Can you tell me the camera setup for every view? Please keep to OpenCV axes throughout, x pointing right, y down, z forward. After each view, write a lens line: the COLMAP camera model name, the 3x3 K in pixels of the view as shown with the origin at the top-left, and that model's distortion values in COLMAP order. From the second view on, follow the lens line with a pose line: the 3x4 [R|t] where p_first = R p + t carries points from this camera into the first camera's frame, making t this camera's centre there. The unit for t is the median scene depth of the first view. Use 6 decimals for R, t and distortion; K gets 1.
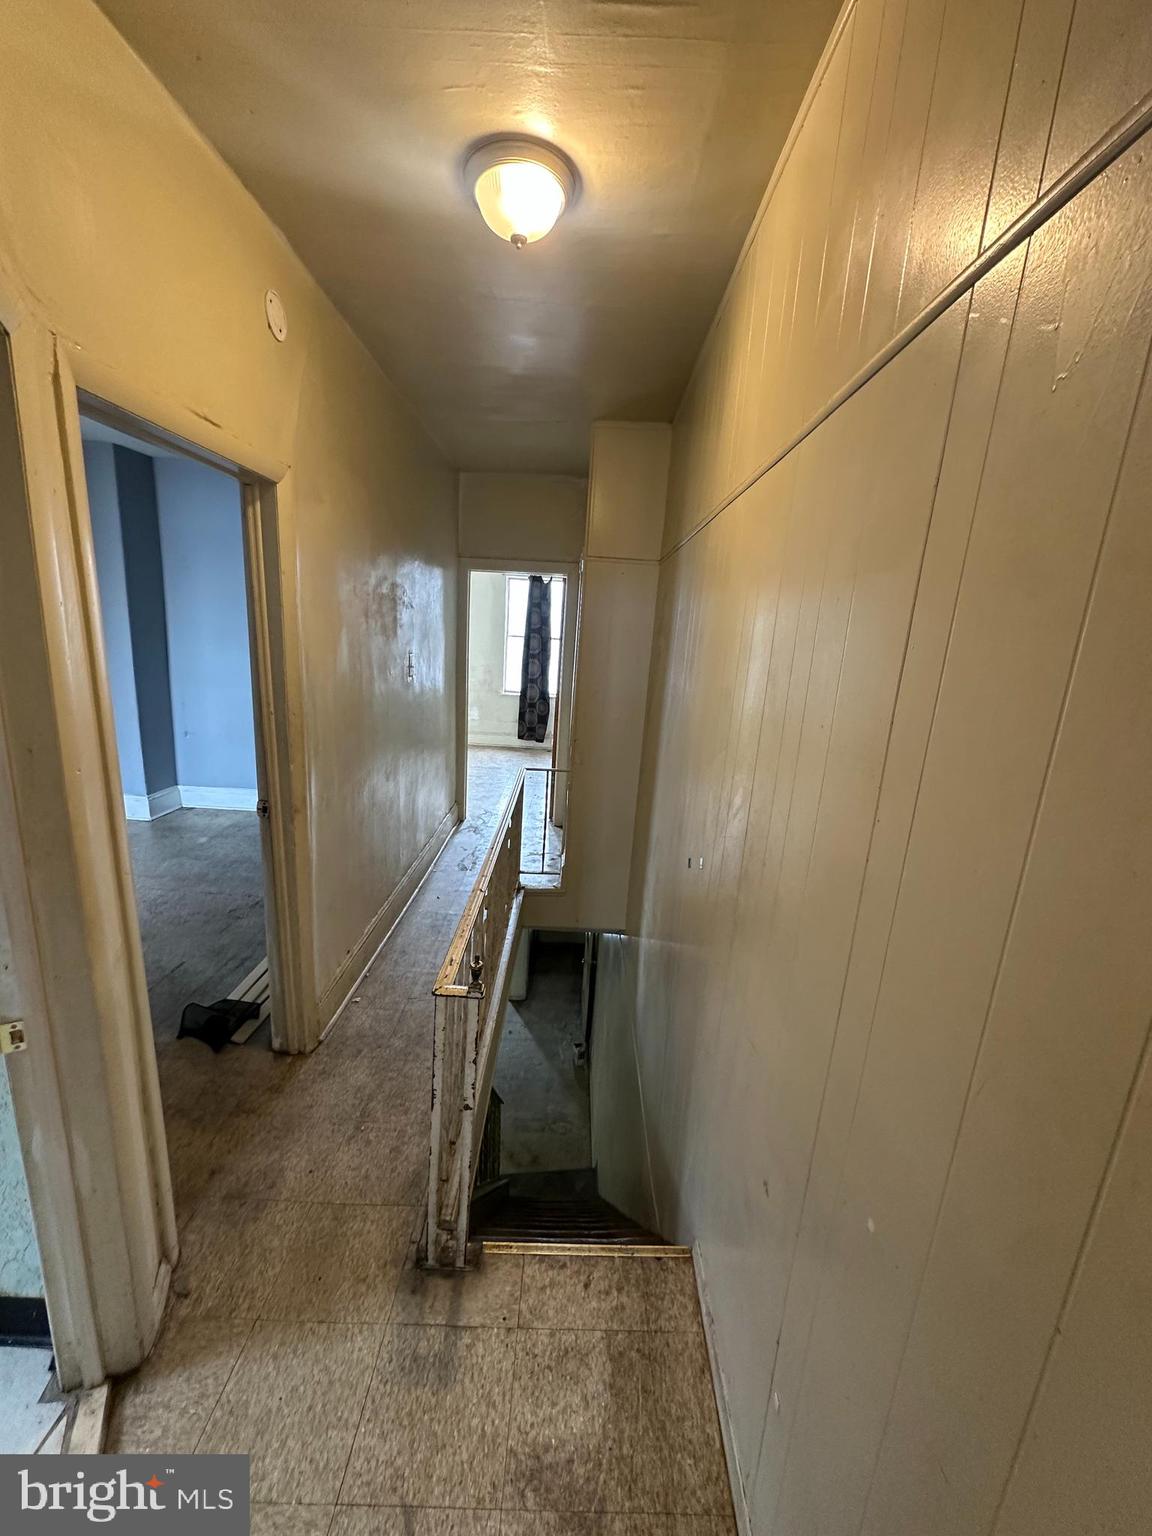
lens RADIAL K [[610.1, 0, 576.0], [0, 610.1, 768.0], [0, 0, 1]] dist [-0.004842, 0.001106]
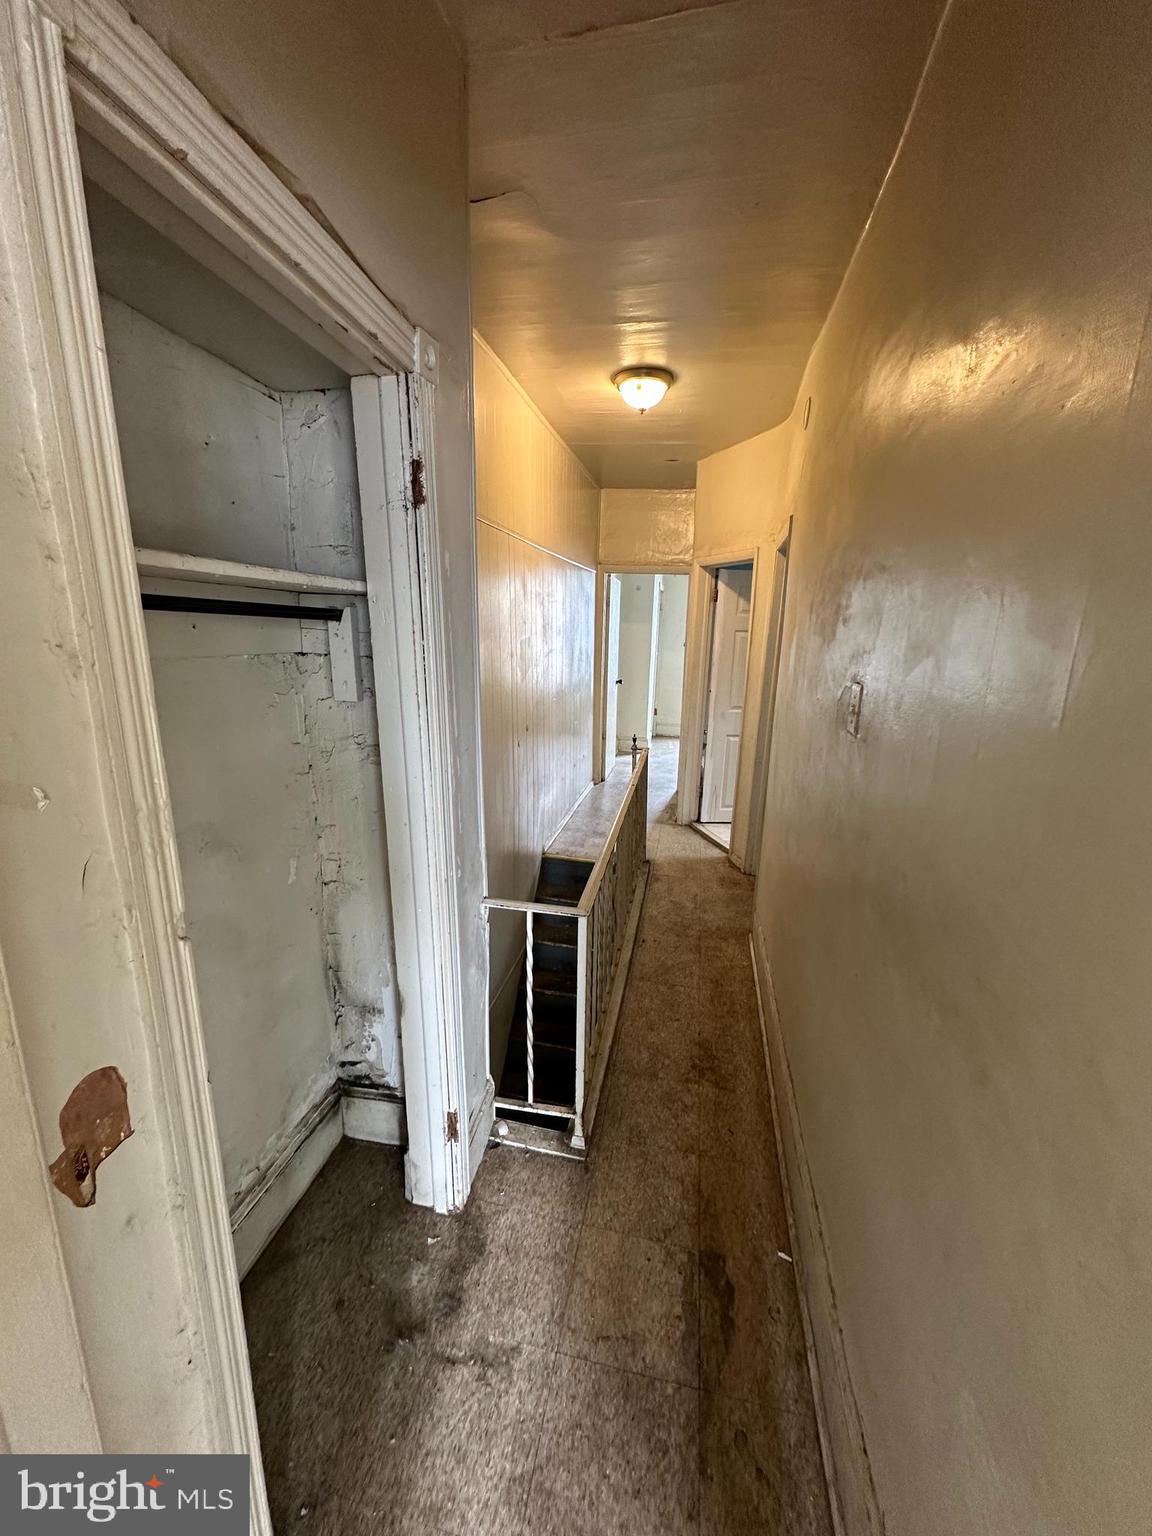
lens RADIAL K [[610.1, 0, 576.0], [0, 610.1, 768.0], [0, 0, 1]] dist [-0.004842, 0.001106]
pose [[-0.980982, -0.108709, 0.160800, -0.068167], [-0.027243, 0.897357, 0.440464, -0.144633], [-0.192177, 0.427706, -0.883253, 0.657419]]
